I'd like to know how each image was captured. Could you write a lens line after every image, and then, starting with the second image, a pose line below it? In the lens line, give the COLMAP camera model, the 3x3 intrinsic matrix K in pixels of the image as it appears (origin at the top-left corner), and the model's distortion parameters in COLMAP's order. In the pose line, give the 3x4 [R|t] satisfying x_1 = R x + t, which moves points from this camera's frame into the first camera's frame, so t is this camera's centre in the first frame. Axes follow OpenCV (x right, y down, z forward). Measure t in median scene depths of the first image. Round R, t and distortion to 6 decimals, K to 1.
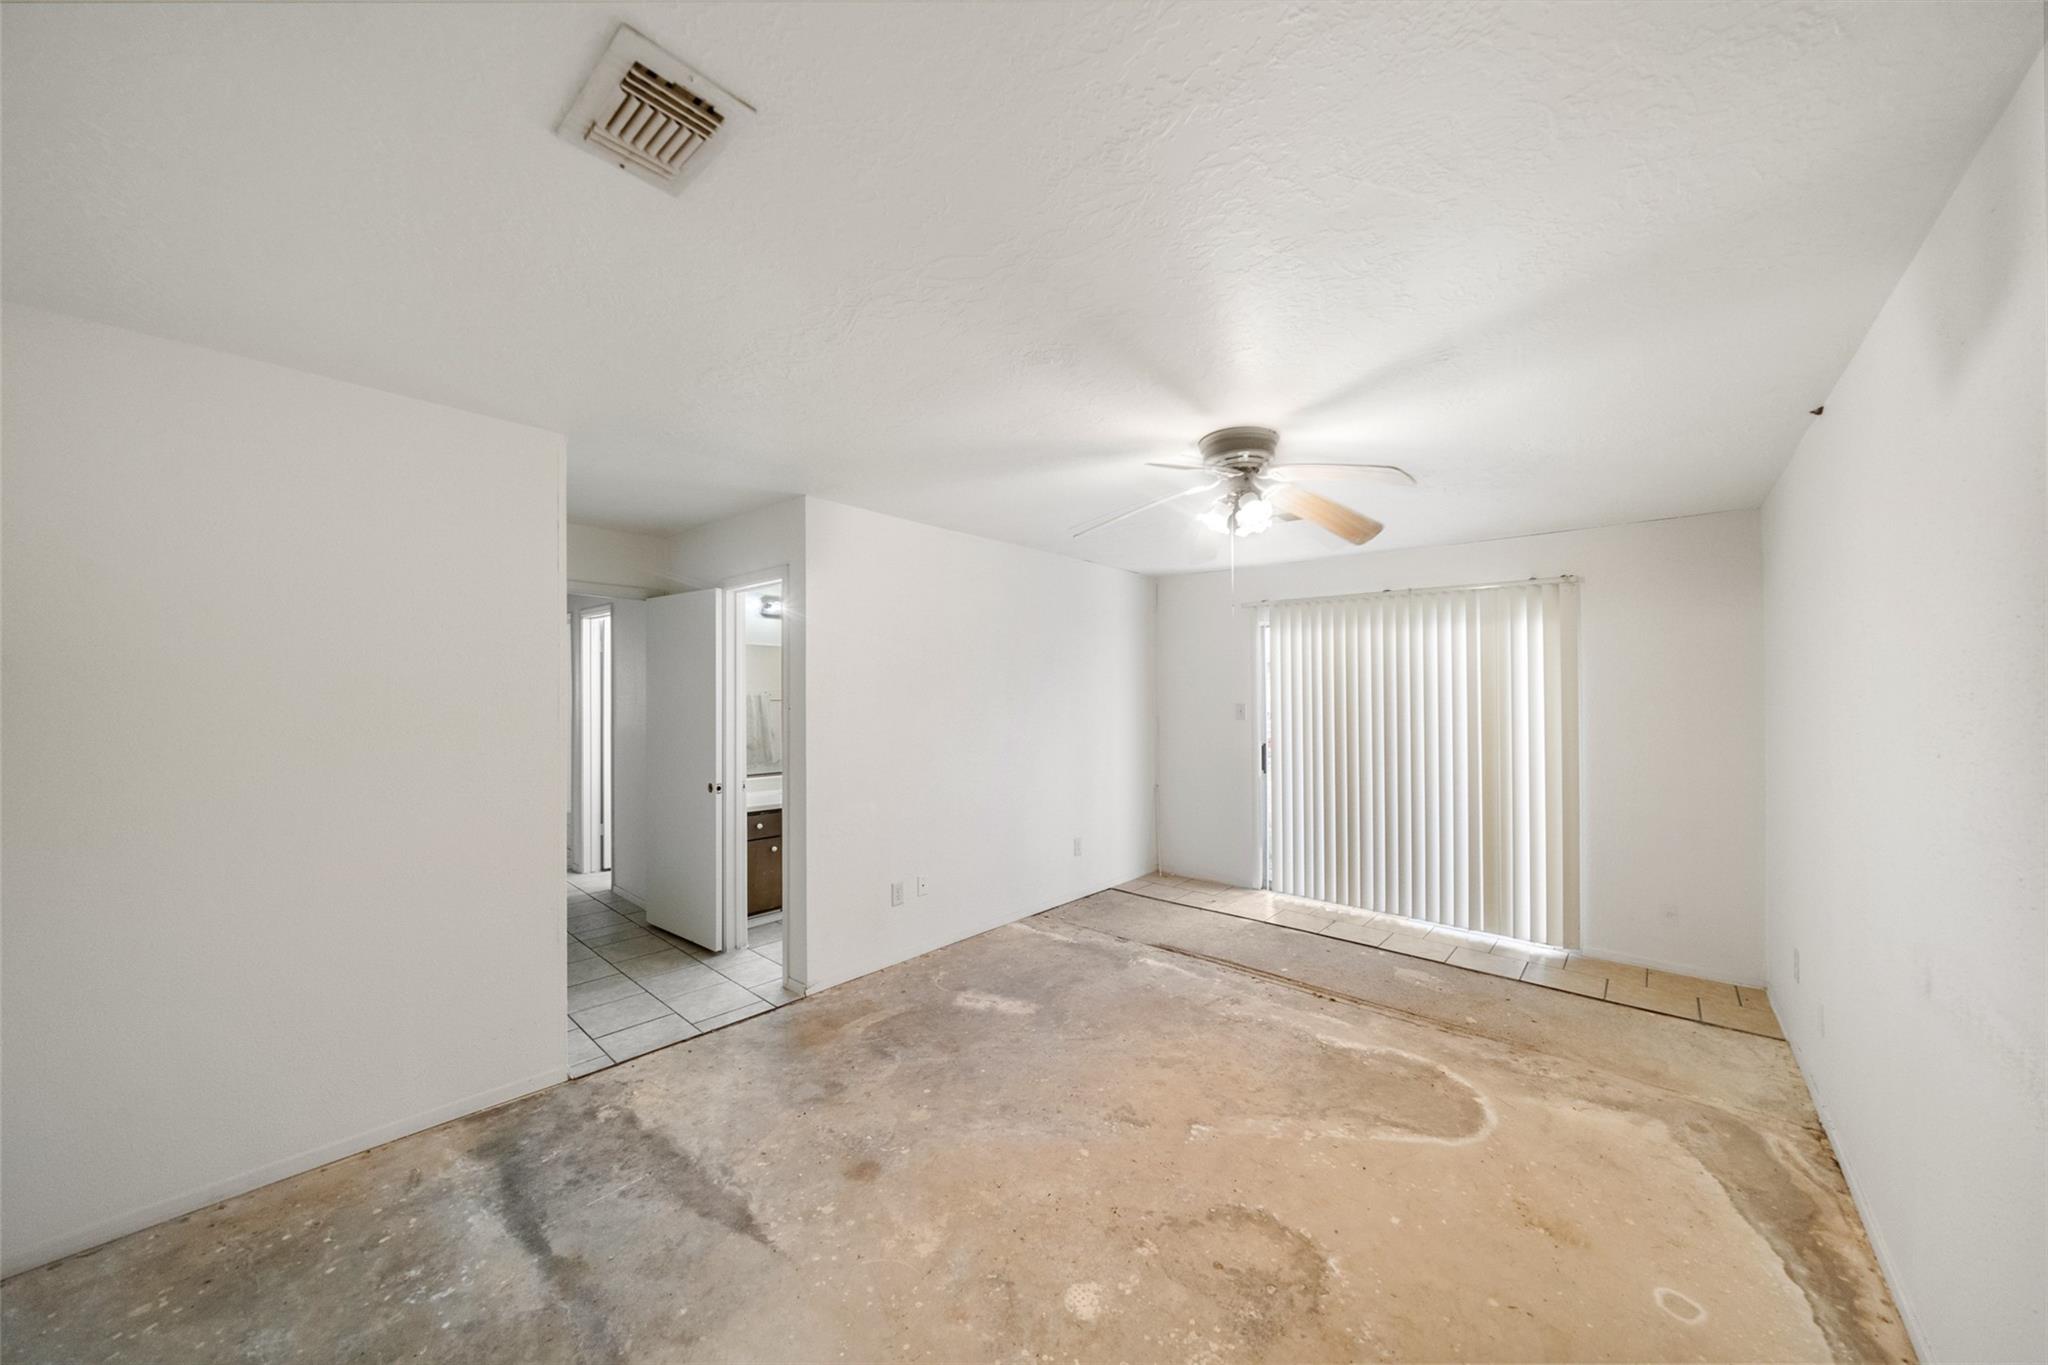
lens RADIAL K [[705.2, 0, 1026.2], [0, 705.2, 689.0], [0, 0, 1]] dist [-0.001928, -0.000171]
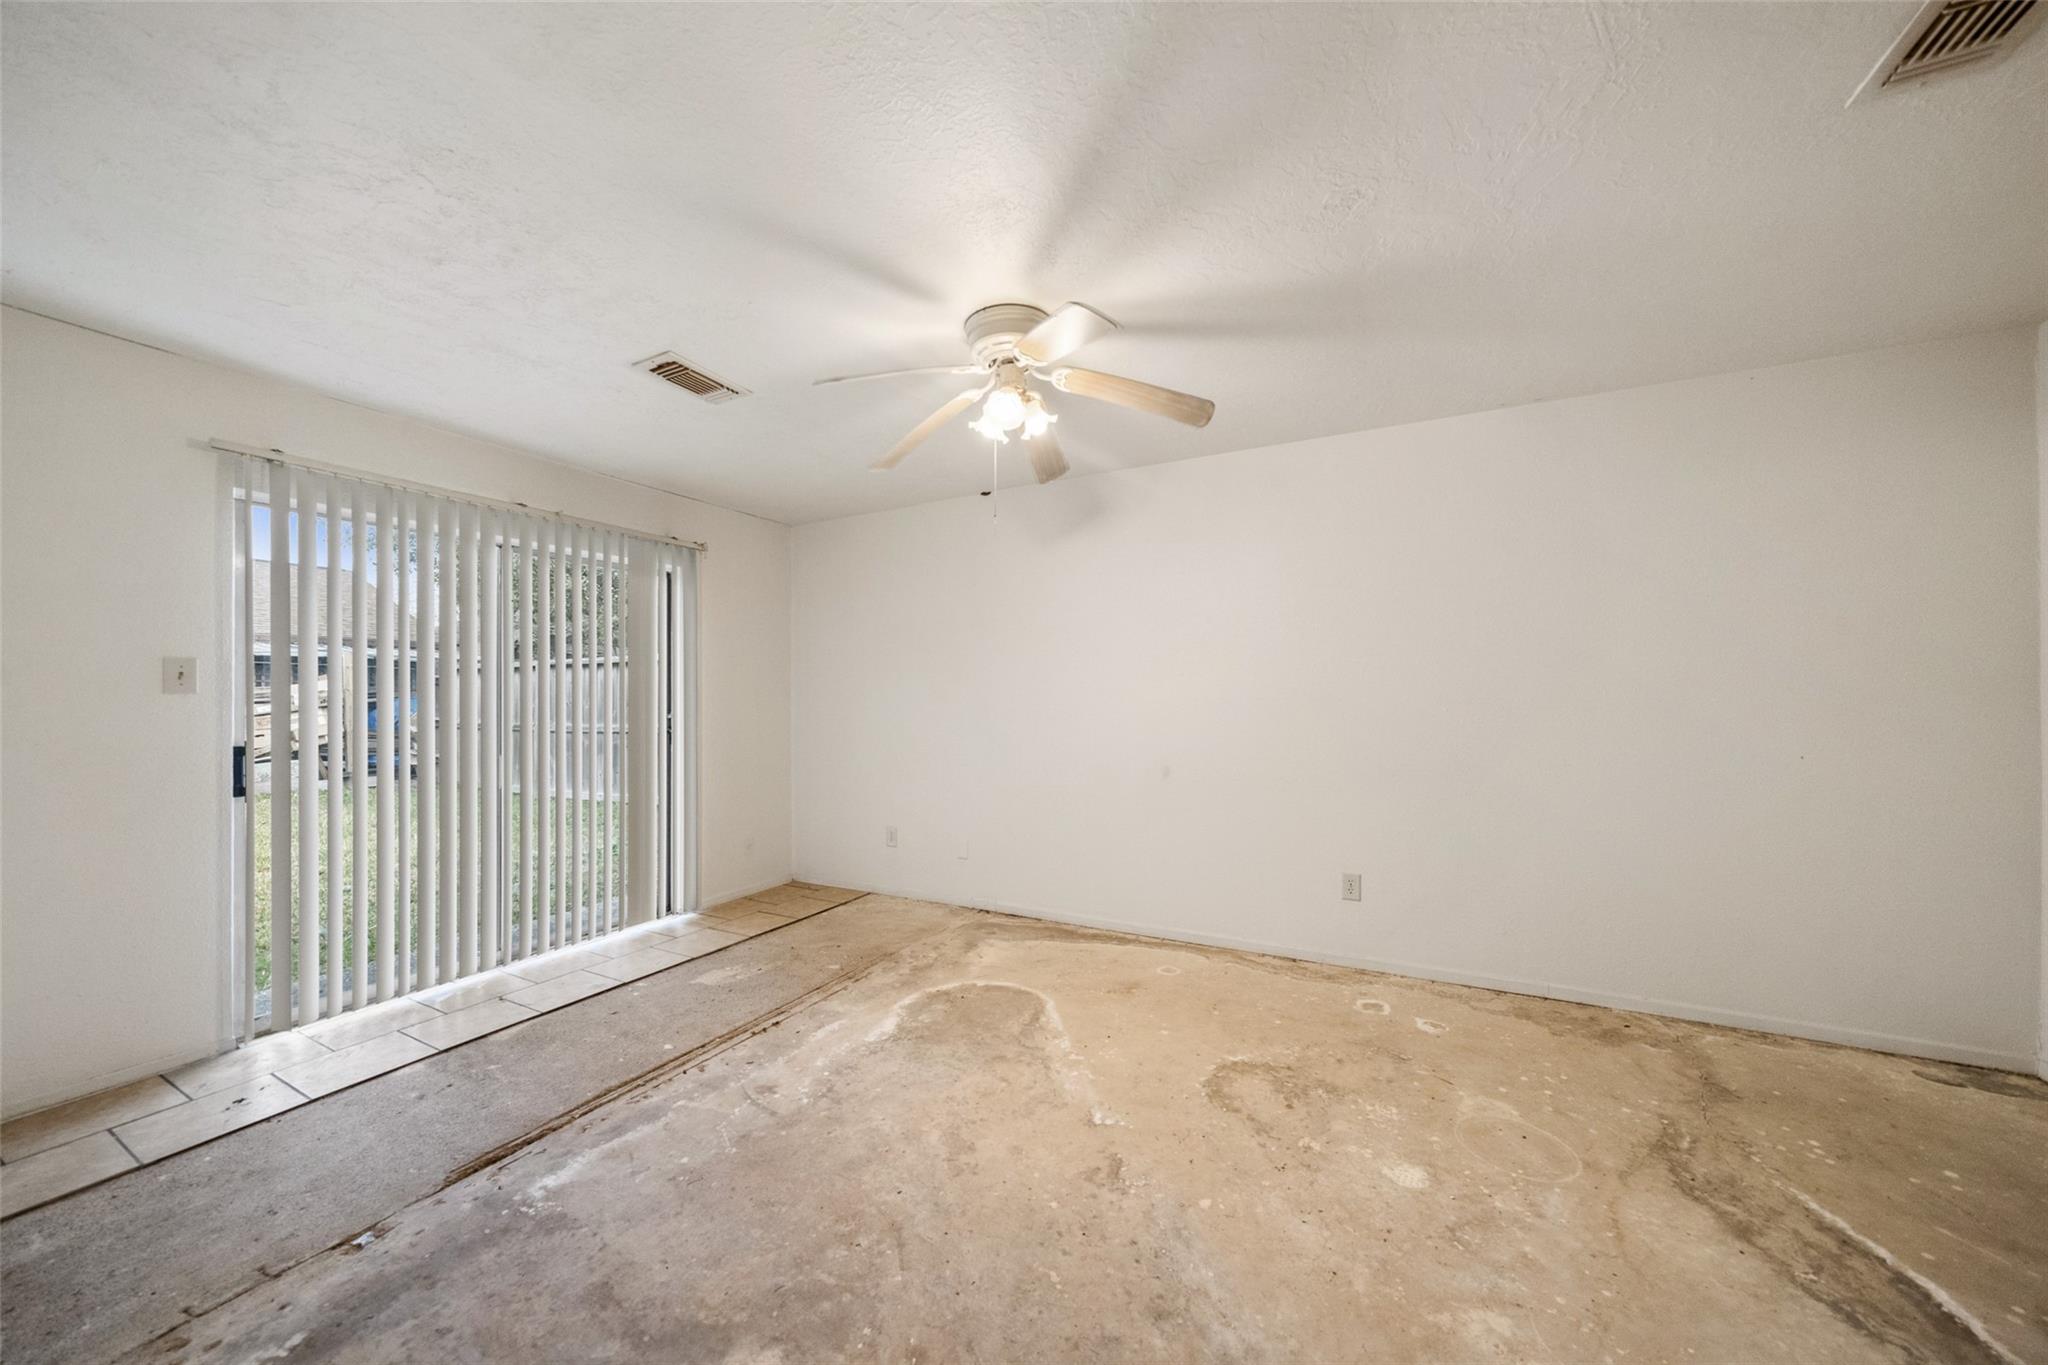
lens RADIAL K [[705.2, 0, 1026.2], [0, 705.2, 689.0], [0, 0, 1]] dist [-0.001928, -0.000171]
pose [[-0.241513, 0.008418, 0.970361, -0.480402], [0.000397, 0.999963, -0.008575, 0.077509], [-0.970398, -0.001685, -0.241507, 1.060430]]
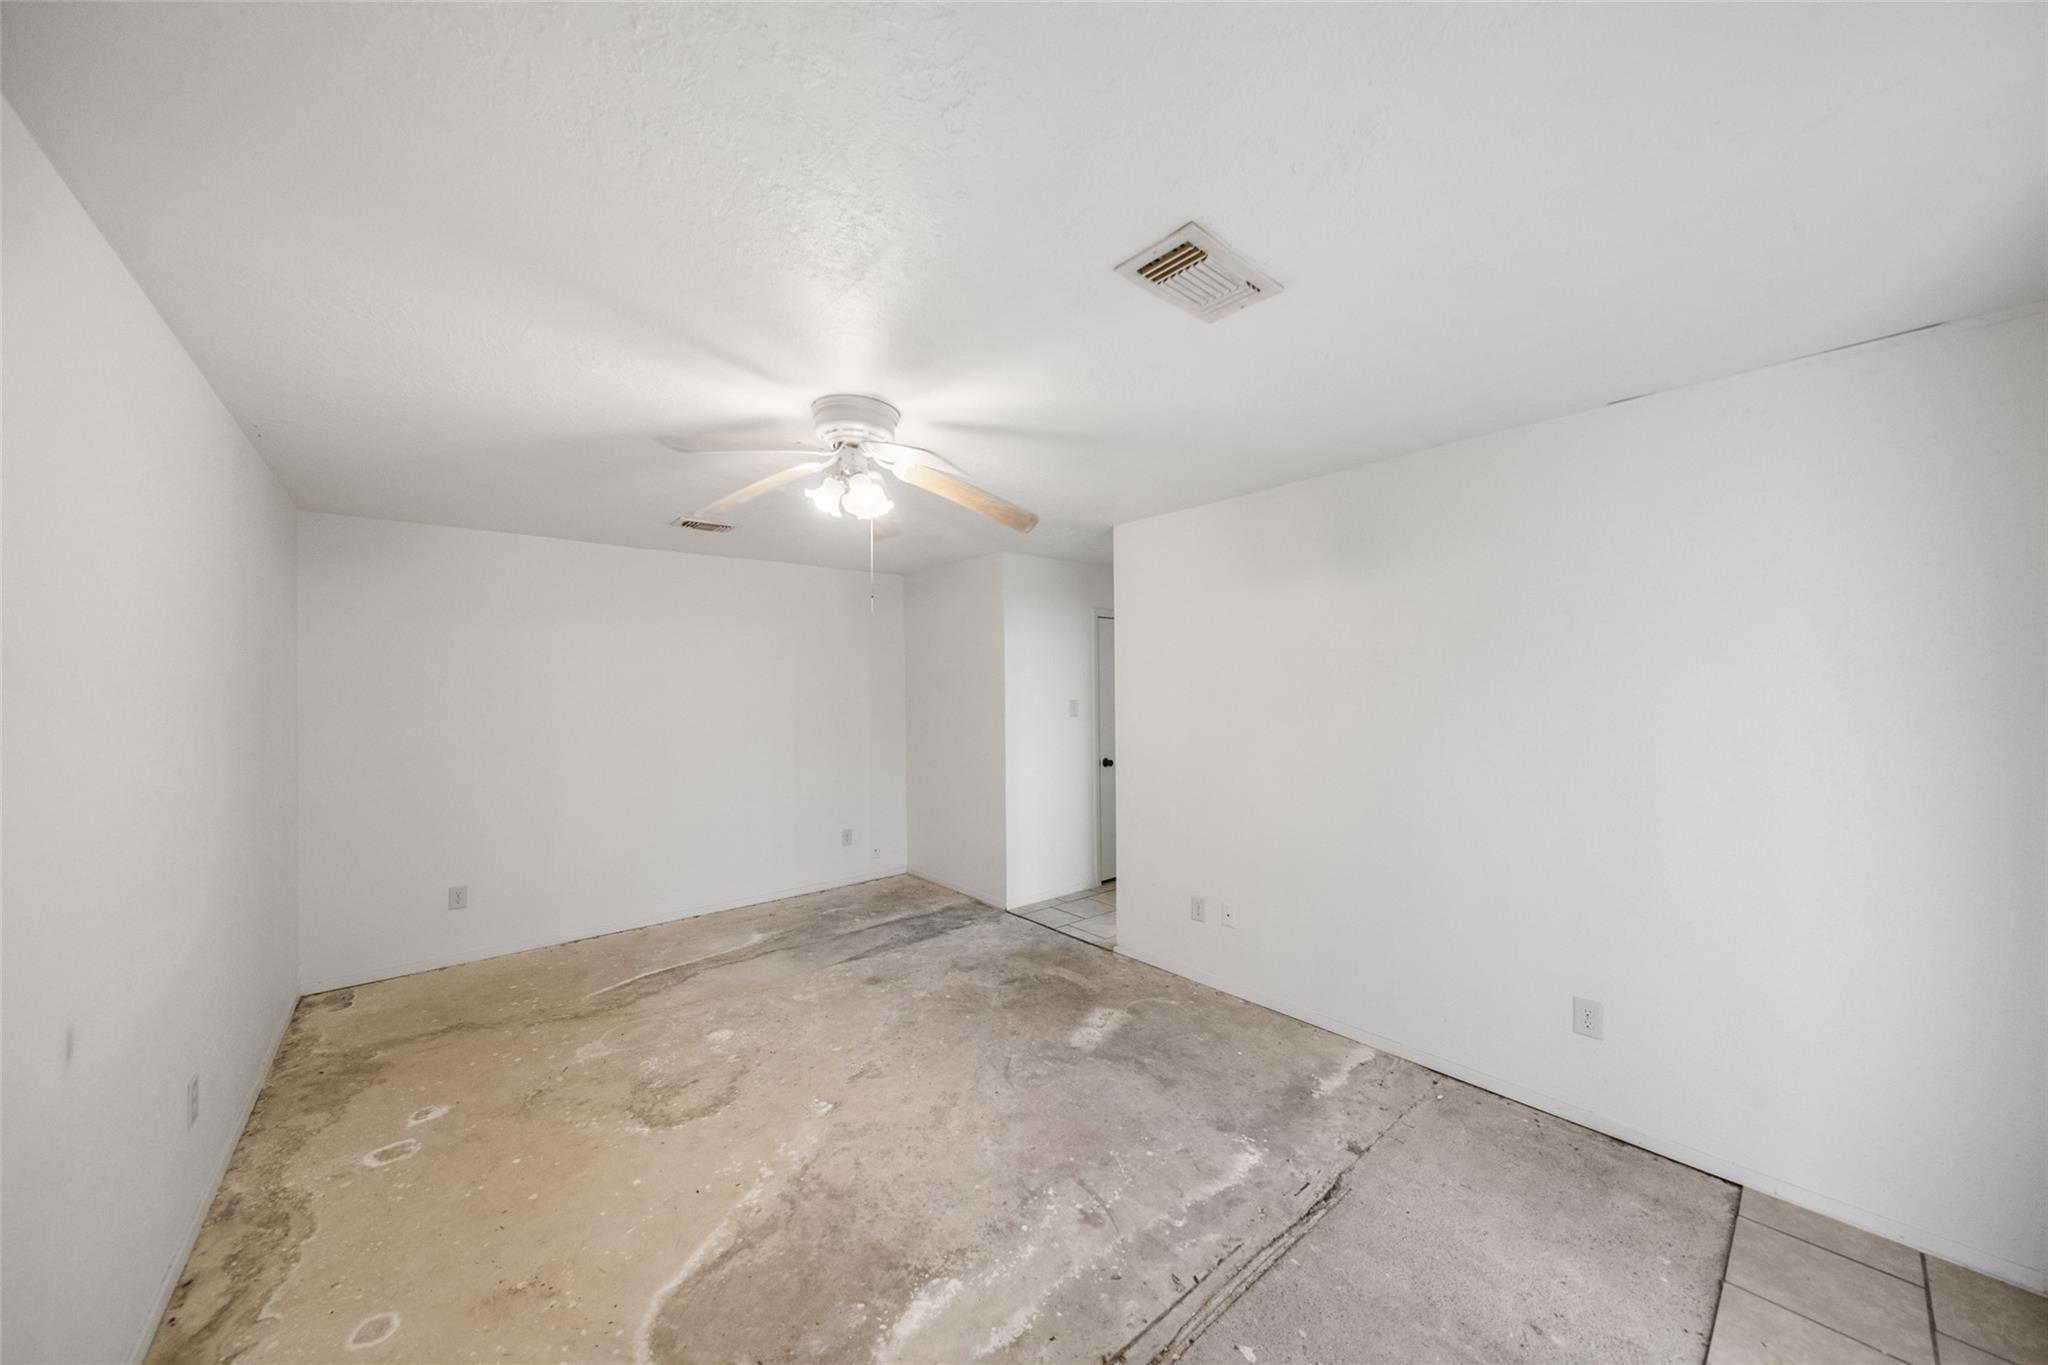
lens RADIAL K [[699.8, 0, 1028.7], [0, 699.8, 682.8], [0, 0, 1]] dist [-0.001690, -0.000215]
pose [[-0.138285, -0.014028, -0.990293, 1.032907], [0.011797, 0.999805, -0.015810, -0.003336], [0.990322, -0.013869, -0.138093, 1.191057]]
